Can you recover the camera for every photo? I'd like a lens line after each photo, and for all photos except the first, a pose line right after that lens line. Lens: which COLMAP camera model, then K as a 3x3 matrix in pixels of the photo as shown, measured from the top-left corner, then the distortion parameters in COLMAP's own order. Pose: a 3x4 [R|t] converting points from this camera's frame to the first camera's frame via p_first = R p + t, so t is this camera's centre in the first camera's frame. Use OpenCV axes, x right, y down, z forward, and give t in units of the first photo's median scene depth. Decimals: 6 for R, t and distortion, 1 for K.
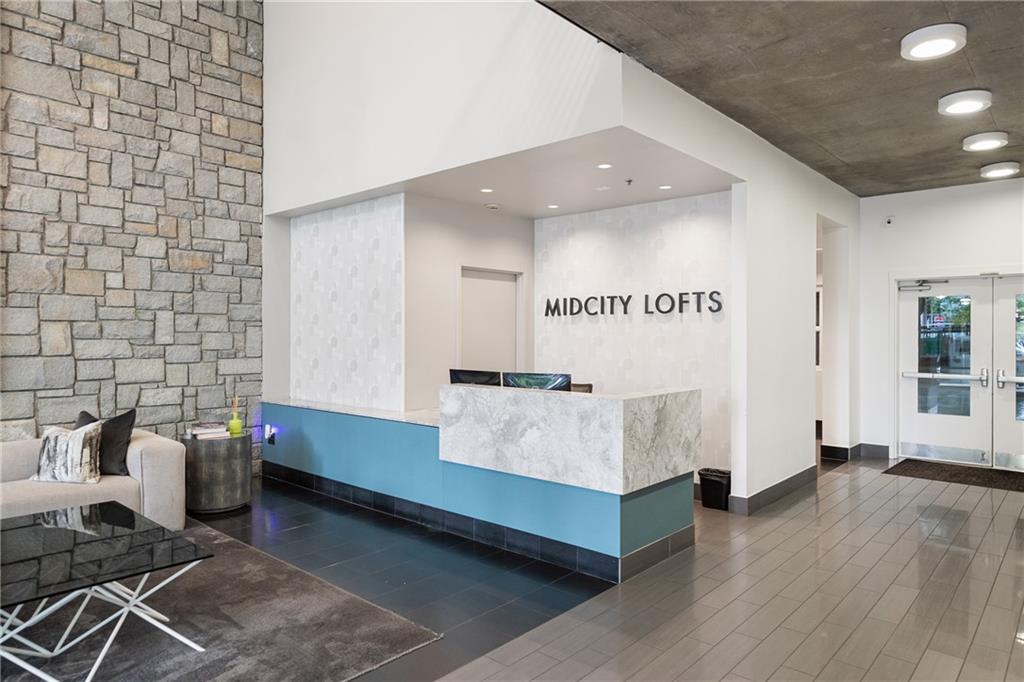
lens RADIAL K [[648.3, 0, 512.5], [0, 648.3, 334.8], [0, 0, 1]] dist [-0.005330, -0.001313]
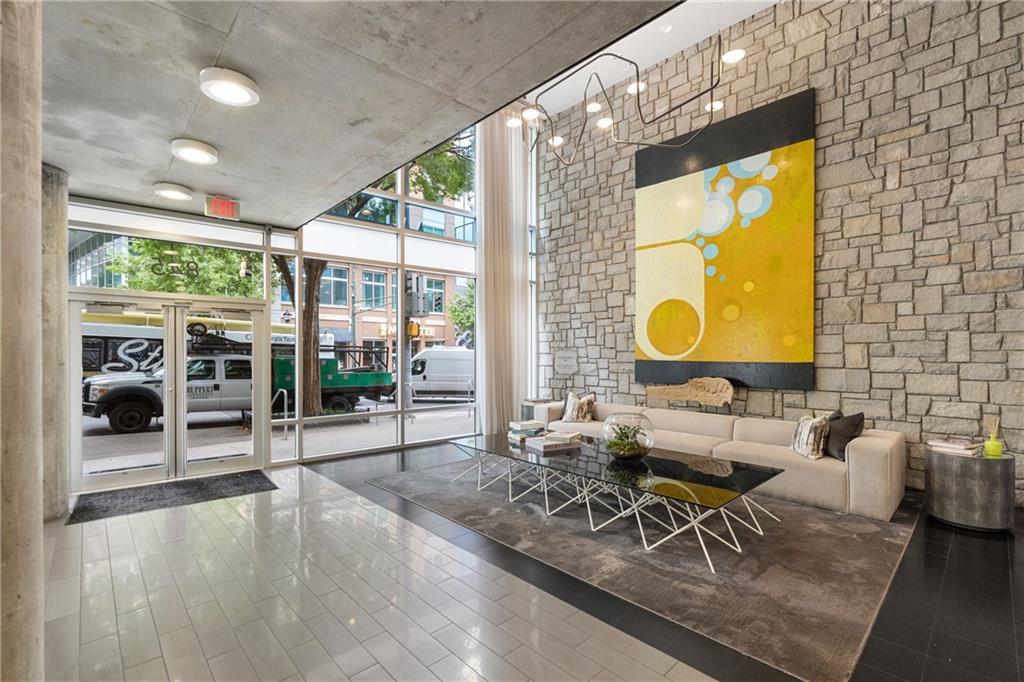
lens RADIAL K [[453.0, 0, 512.8], [0, 453.0, 352.0], [0, 0, 1]] dist [-0.000438, -0.000250]
pose [[-0.086683, -0.002466, -0.996233, 0.300104], [0.001320, 0.999996, -0.002590, -0.001144], [0.996235, -0.001540, -0.086680, 0.337604]]
